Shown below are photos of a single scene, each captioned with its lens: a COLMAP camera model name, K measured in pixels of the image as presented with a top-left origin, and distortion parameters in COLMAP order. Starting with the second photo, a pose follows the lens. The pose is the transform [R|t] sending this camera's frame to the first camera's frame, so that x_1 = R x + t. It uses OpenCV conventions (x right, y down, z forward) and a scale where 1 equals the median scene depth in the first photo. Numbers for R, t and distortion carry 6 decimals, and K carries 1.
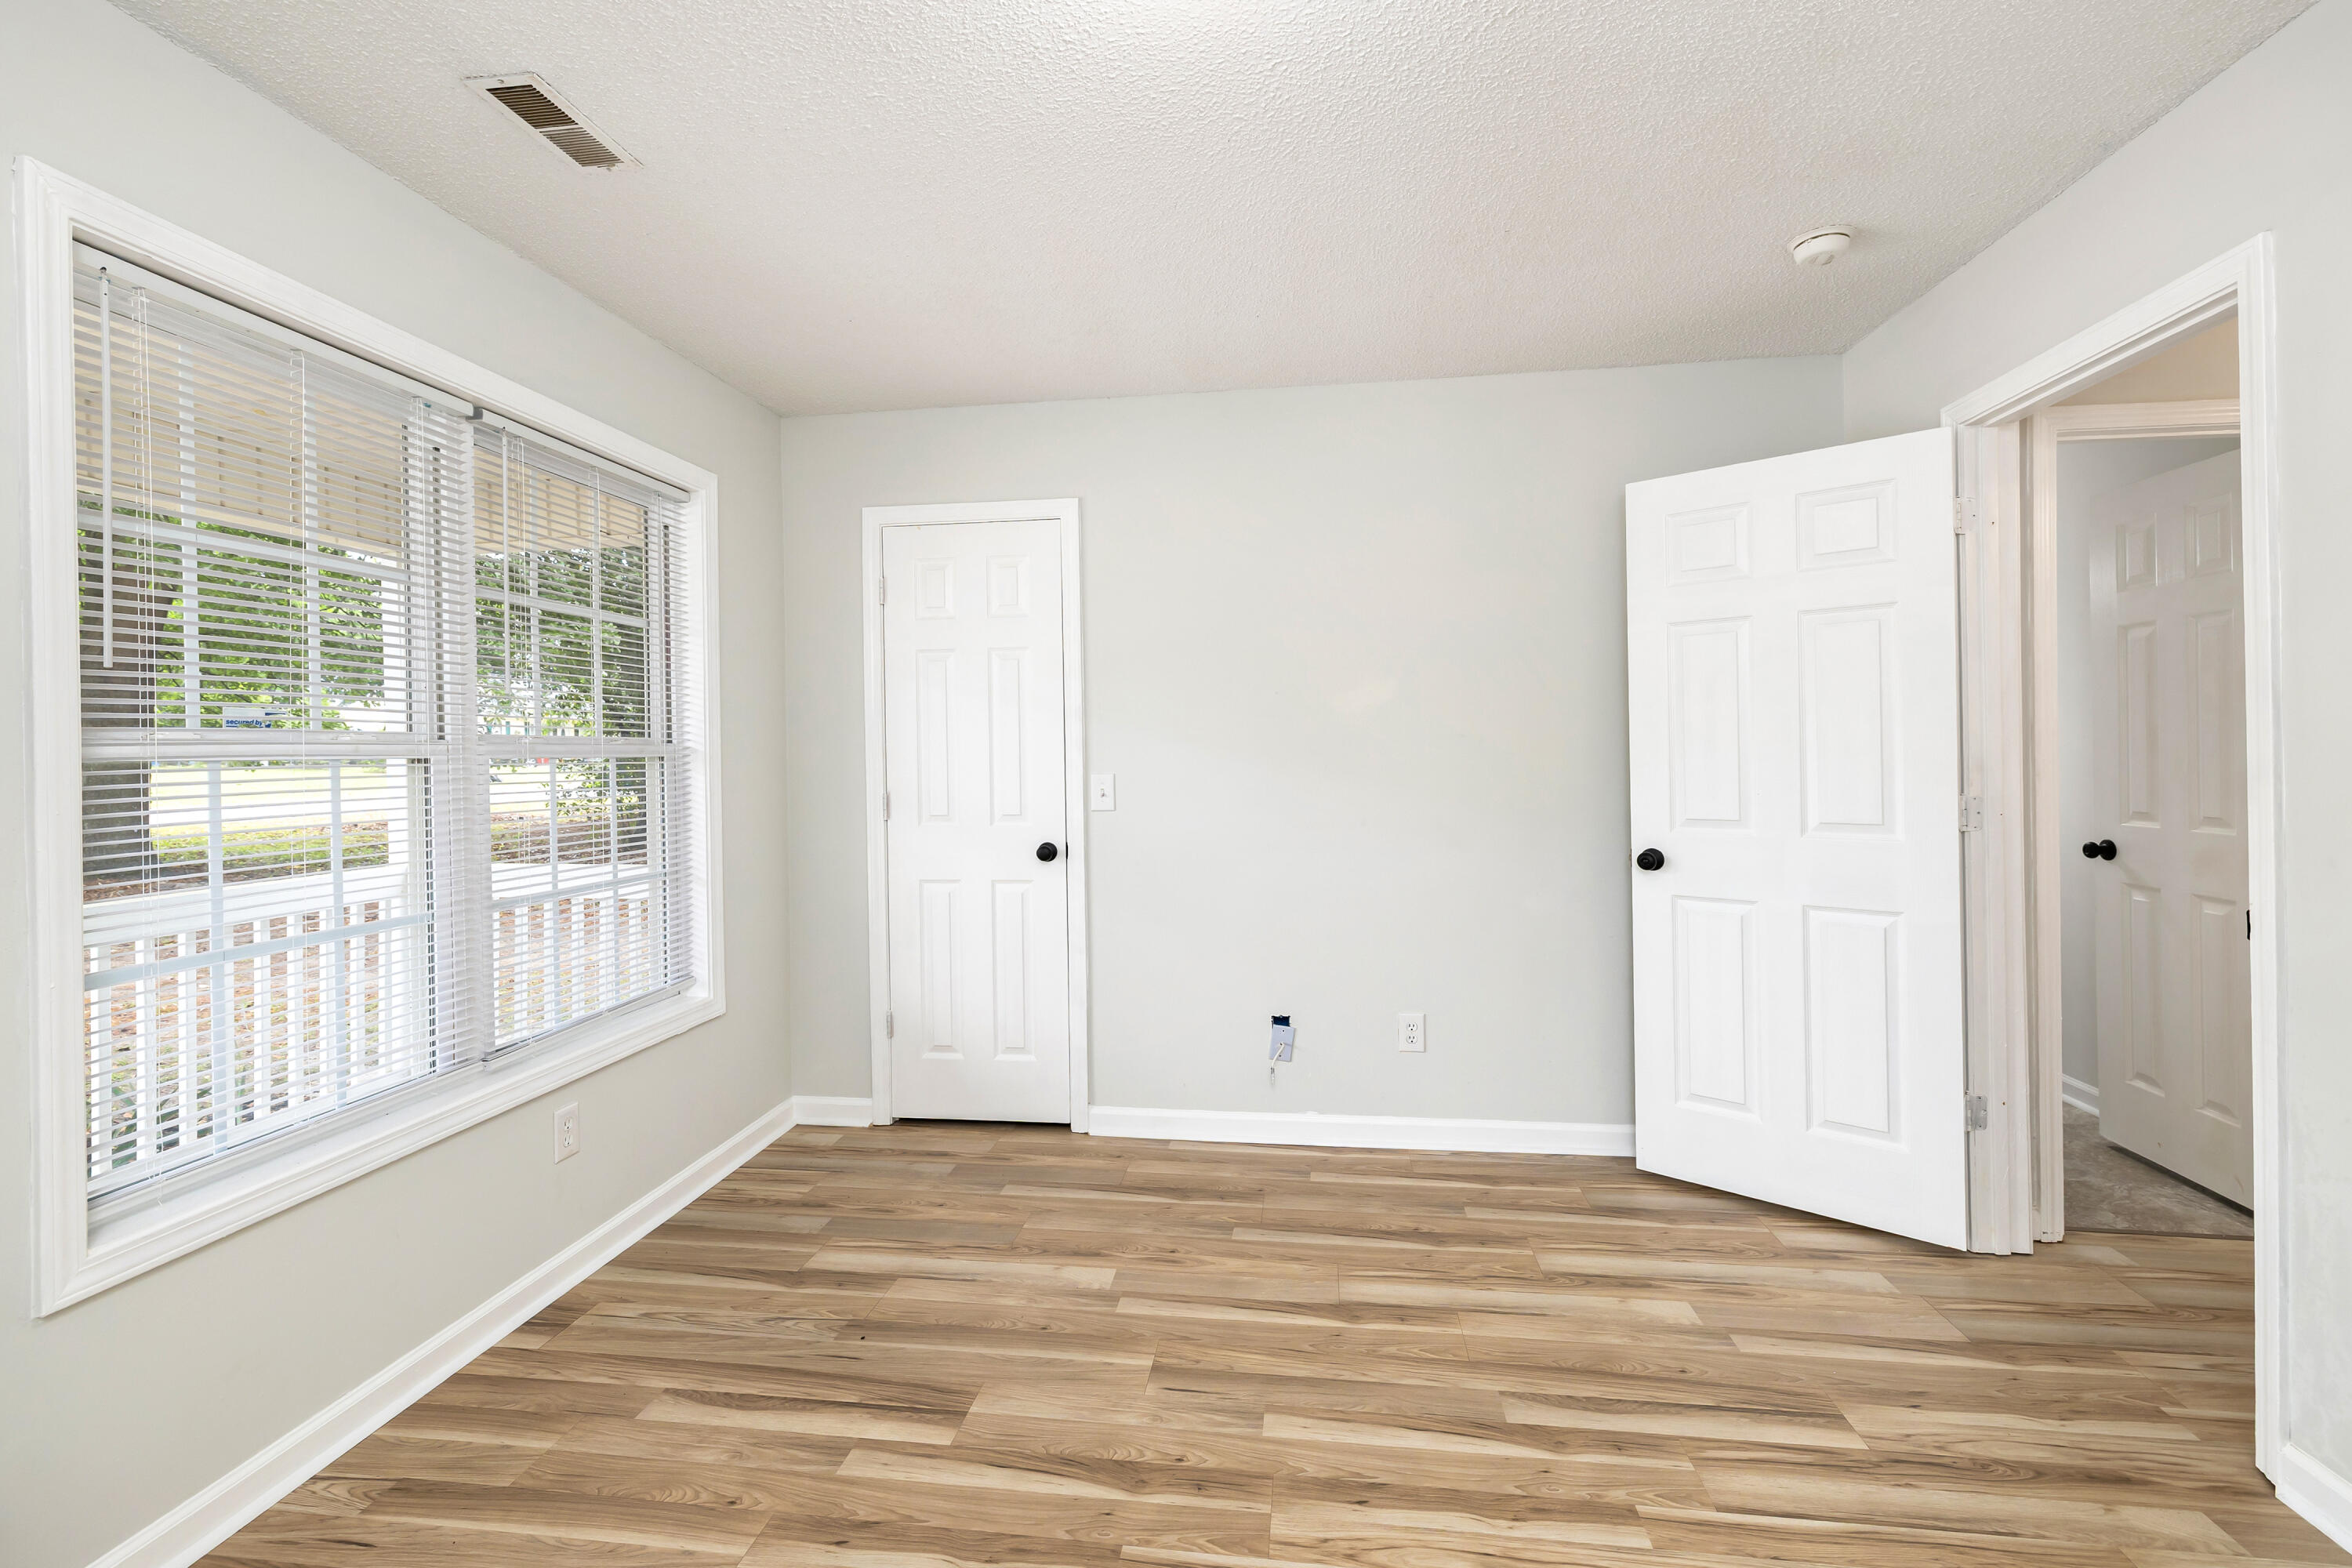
lens RADIAL K [[1017.8, 0, 1170.0], [0, 1017.8, 772.9], [0, 0, 1]] dist [-0.005309, -0.000125]
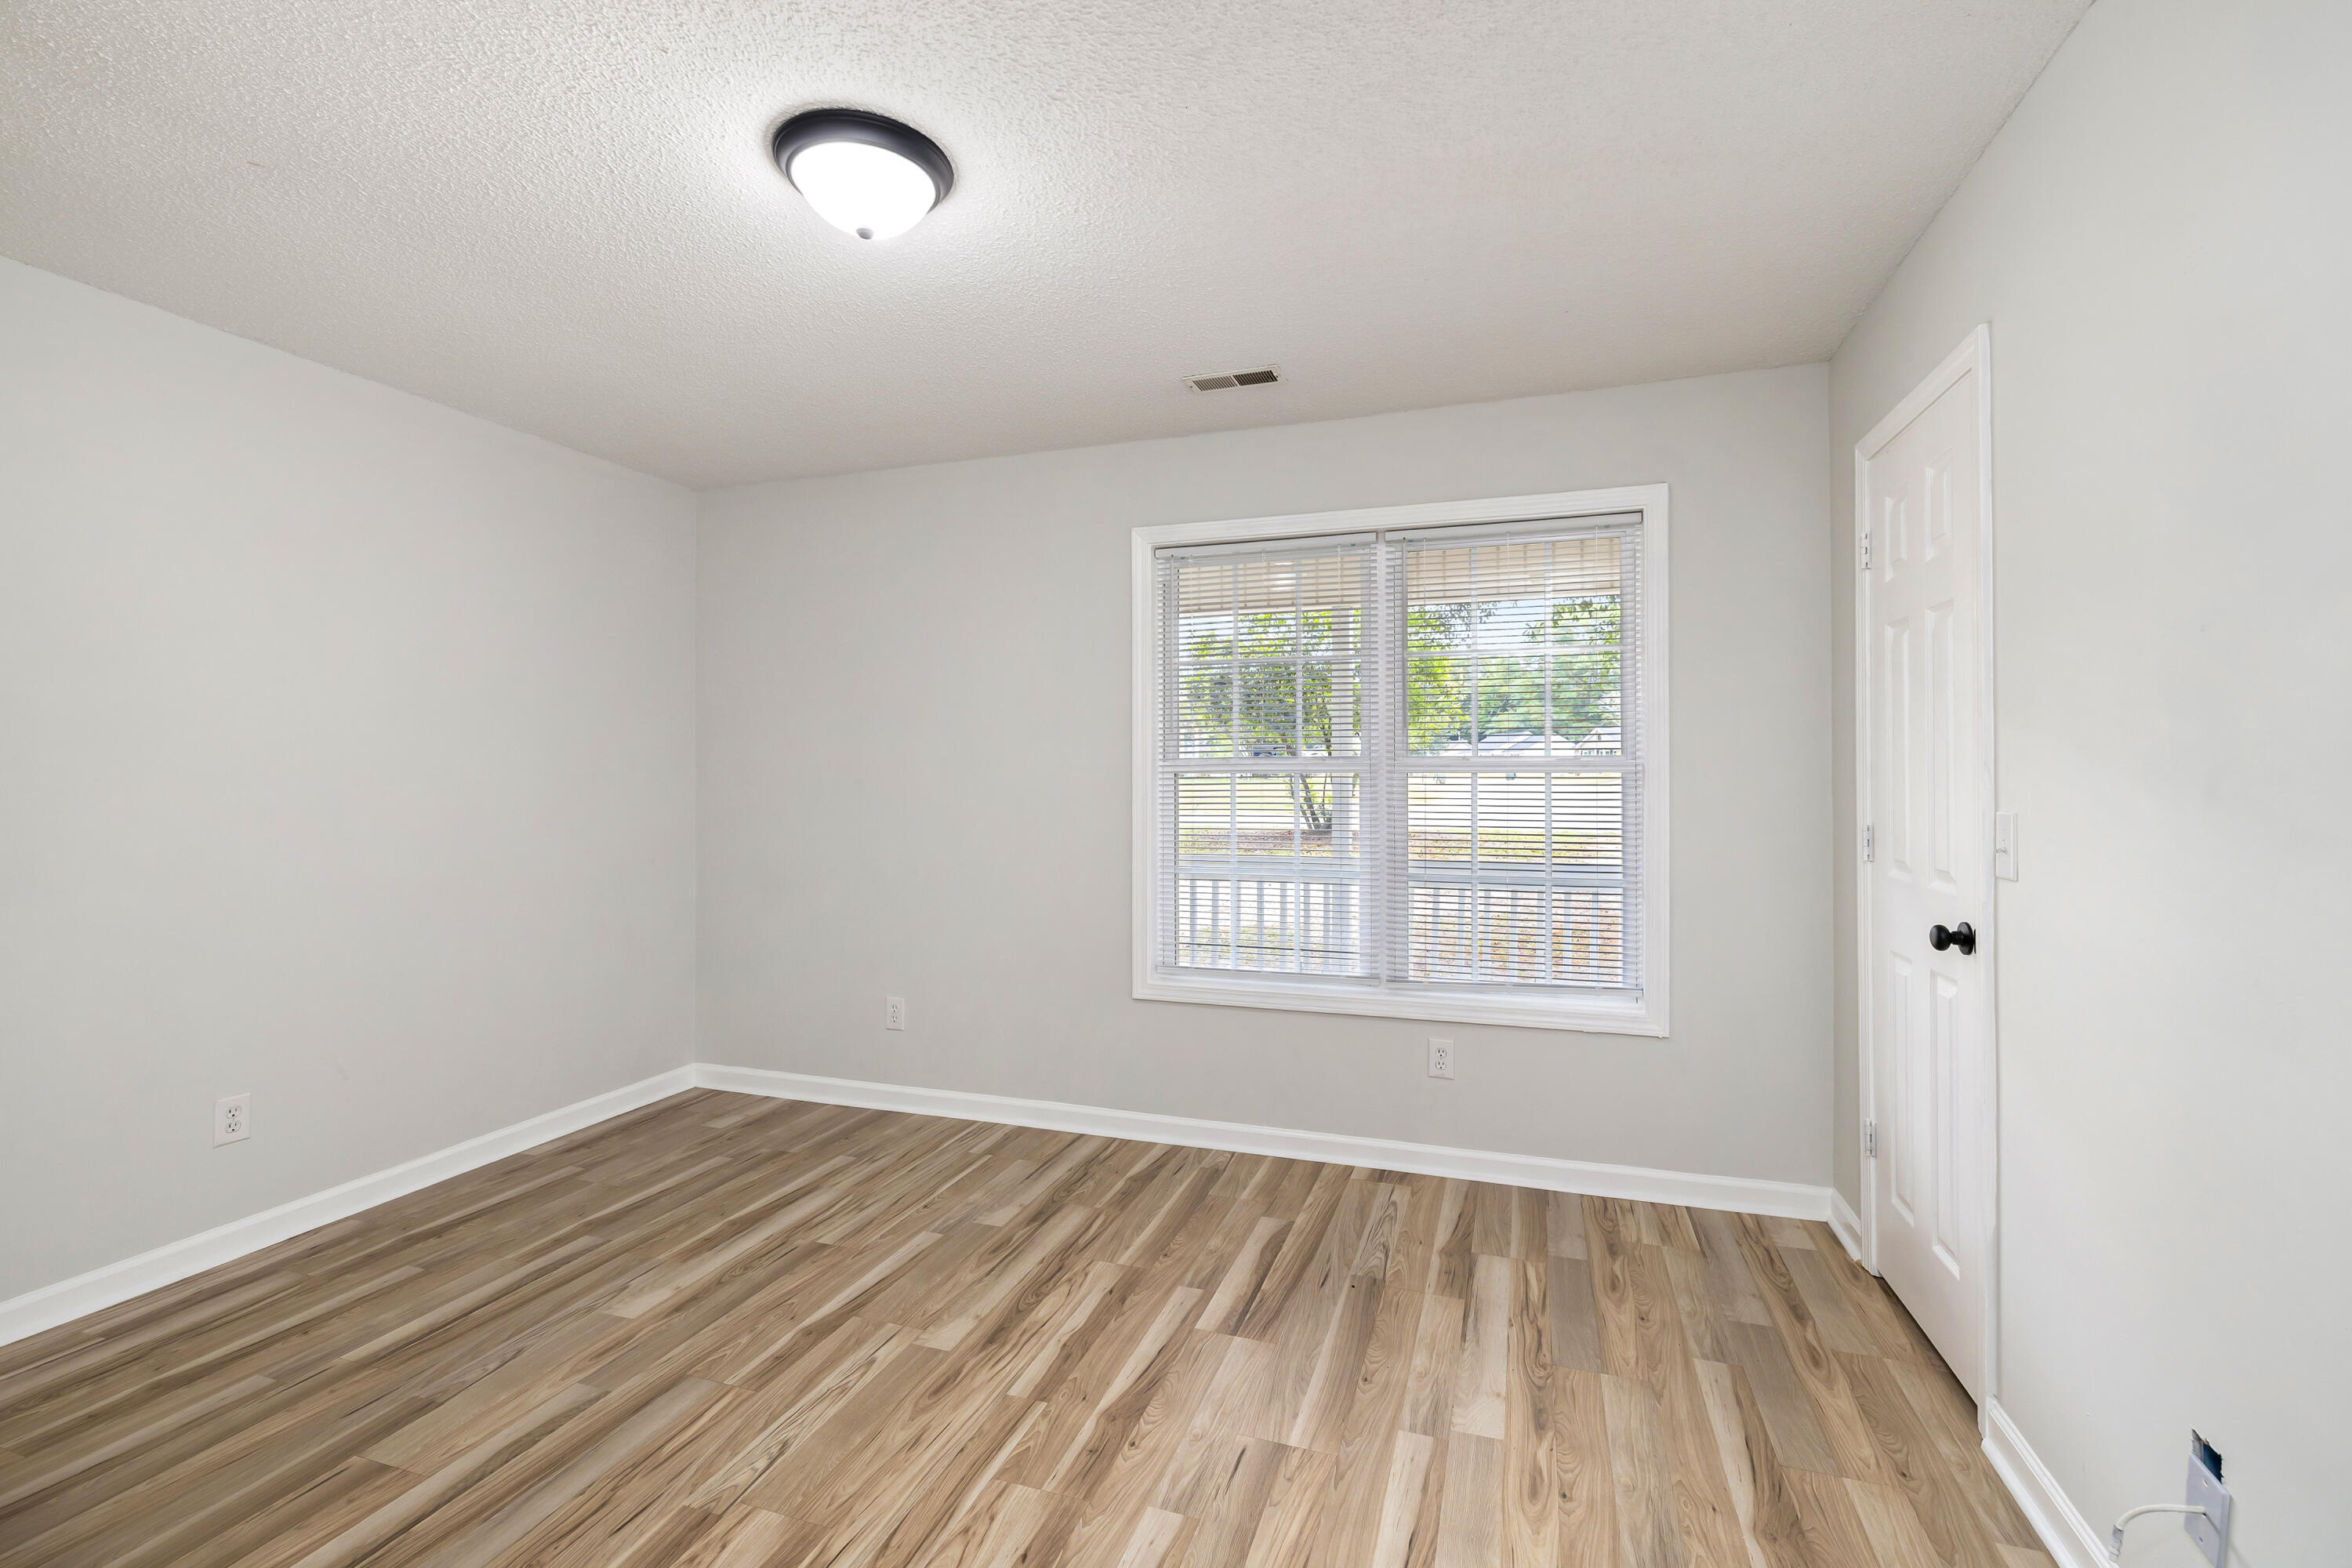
lens RADIAL K [[1017.8, 0, 1170.0], [0, 1017.8, 772.9], [0, 0, 1]] dist [-0.005309, -0.000125]
pose [[-0.187597, 0.007712, -0.982216, 0.817431], [-0.016917, 0.999795, 0.011081, -0.023071], [0.982100, 0.018695, -0.187428, 0.971931]]
